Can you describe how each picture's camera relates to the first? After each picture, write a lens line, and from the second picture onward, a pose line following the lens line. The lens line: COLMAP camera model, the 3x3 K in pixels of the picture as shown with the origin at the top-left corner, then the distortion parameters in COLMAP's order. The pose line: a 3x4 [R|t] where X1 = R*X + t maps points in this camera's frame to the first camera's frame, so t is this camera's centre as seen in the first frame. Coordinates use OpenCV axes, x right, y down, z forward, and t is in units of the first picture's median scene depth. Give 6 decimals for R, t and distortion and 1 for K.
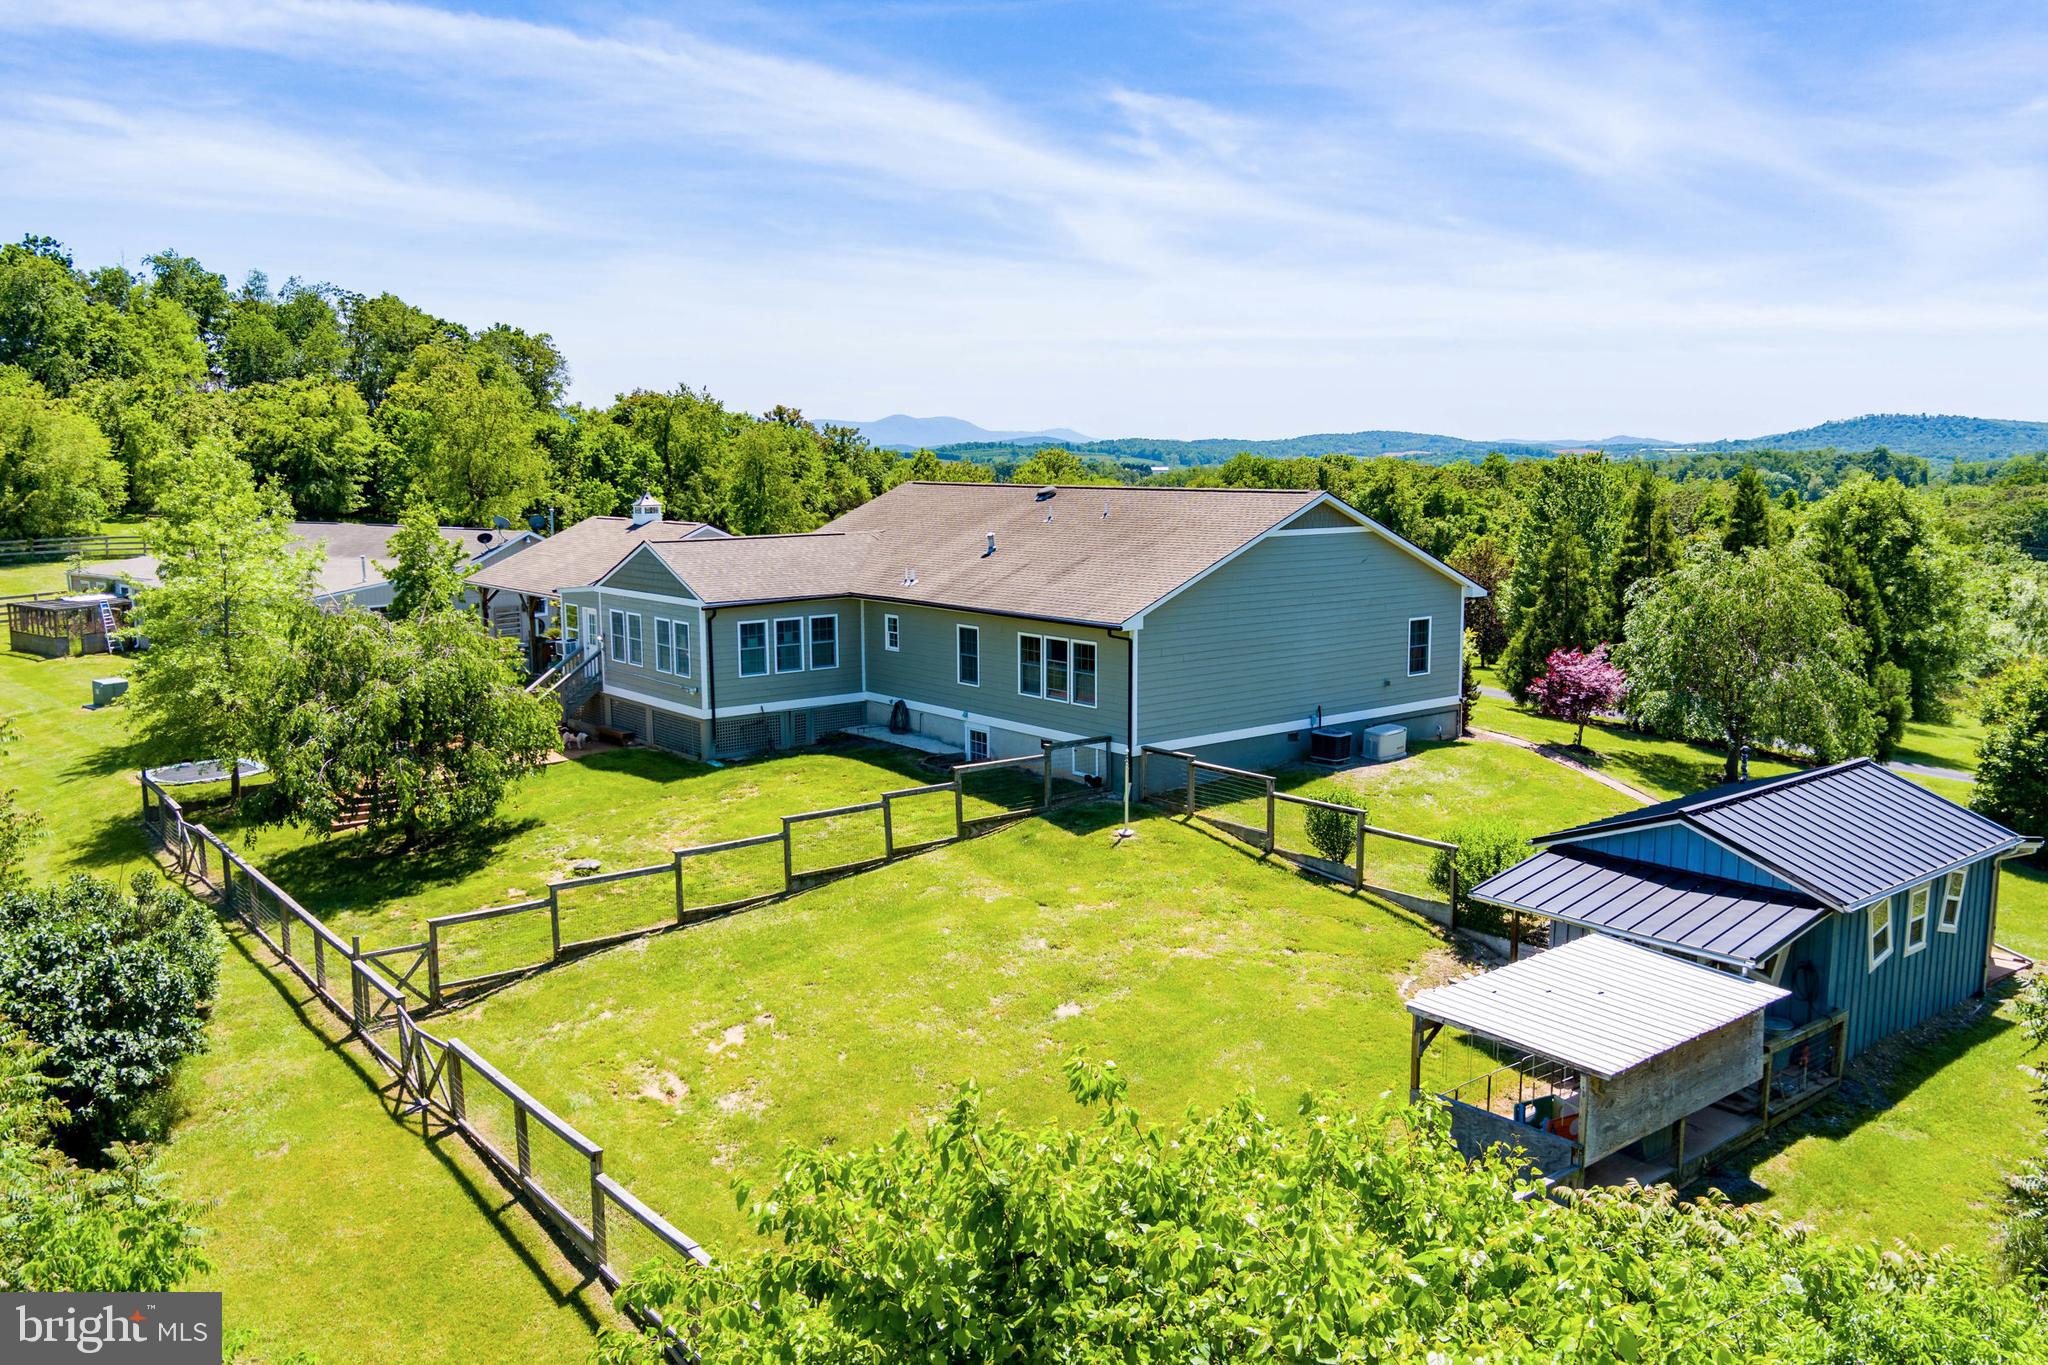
lens RADIAL K [[1629.9, 0, 1024.0], [0, 1629.9, 682.5], [0, 0, 1]] dist [-0.061526, 0.000210]
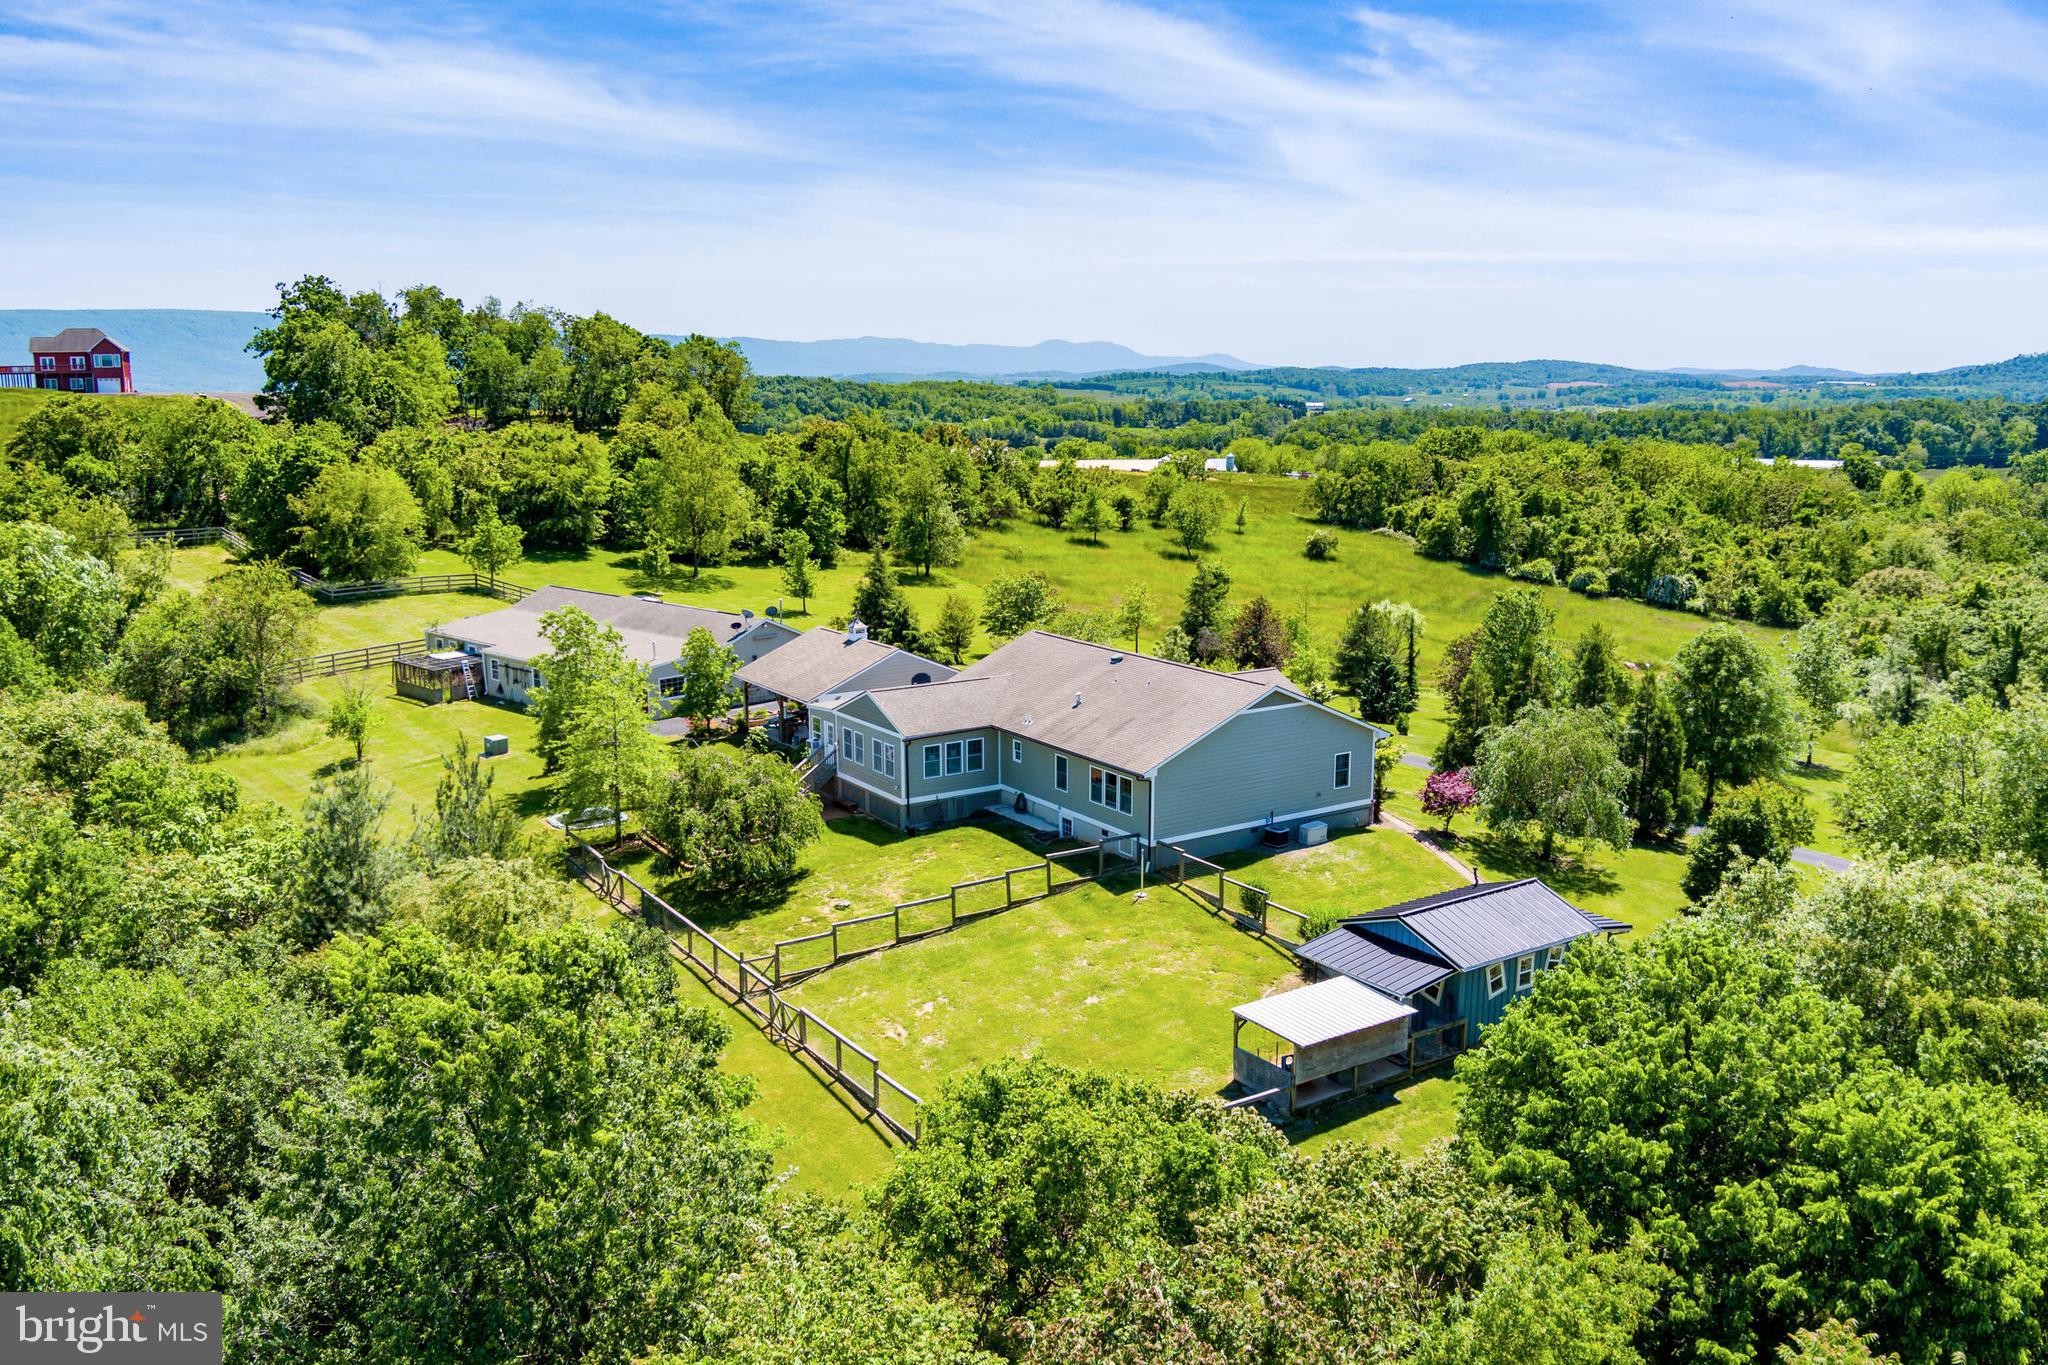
lens RADIAL K [[1596.9, 0, 1024.0], [0, 1596.9, 682.5], [0, 0, 1]] dist [-0.039317, -0.000830]
pose [[0.995593, 0.018685, -0.091895, 0.080535], [-0.014978, 0.999052, 0.040865, -0.186214], [0.092572, -0.039309, 0.994930, -0.658606]]
